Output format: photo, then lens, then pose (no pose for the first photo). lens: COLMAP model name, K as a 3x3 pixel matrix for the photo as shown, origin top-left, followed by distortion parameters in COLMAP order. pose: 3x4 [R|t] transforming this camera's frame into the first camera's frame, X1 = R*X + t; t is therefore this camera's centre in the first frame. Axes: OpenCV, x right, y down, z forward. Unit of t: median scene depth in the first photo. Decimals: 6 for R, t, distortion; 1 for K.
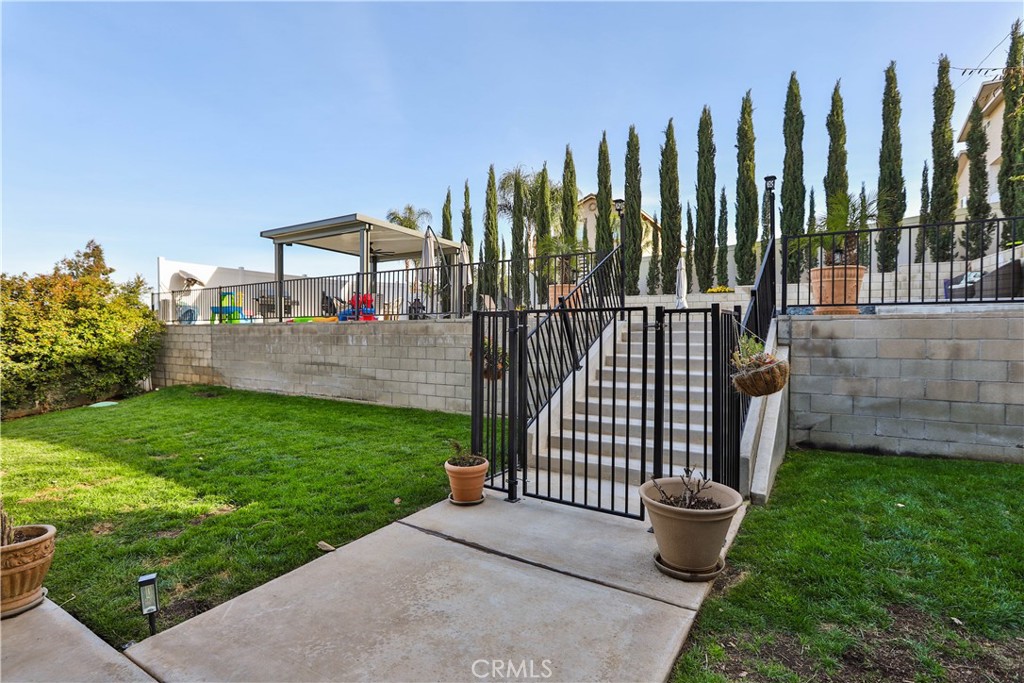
lens RADIAL K [[483.7, 0, 510.7], [0, 483.7, 336.5], [0, 0, 1]] dist [-0.006300, 0.000100]
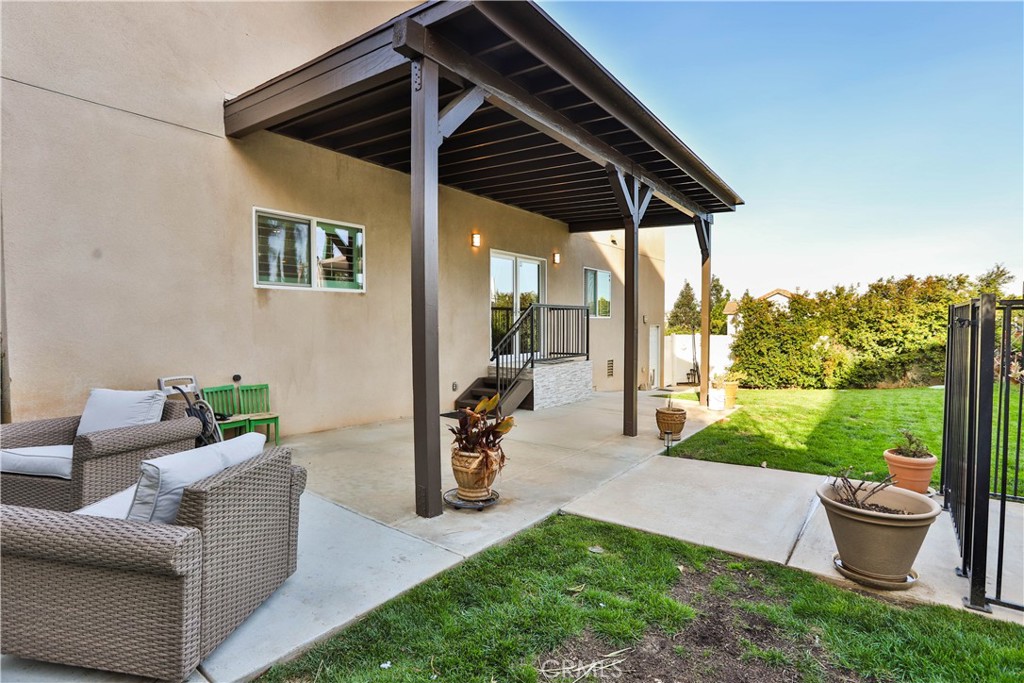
lens RADIAL K [[483.7, 0, 508.6], [0, 483.7, 339.9], [0, 0, 1]] dist [-0.006300, 0.000100]
pose [[-0.089973, 0.033933, -0.995366, 0.368133], [-0.007456, 0.999368, 0.034743, -0.001315], [0.995916, 0.010547, -0.089663, 0.102143]]
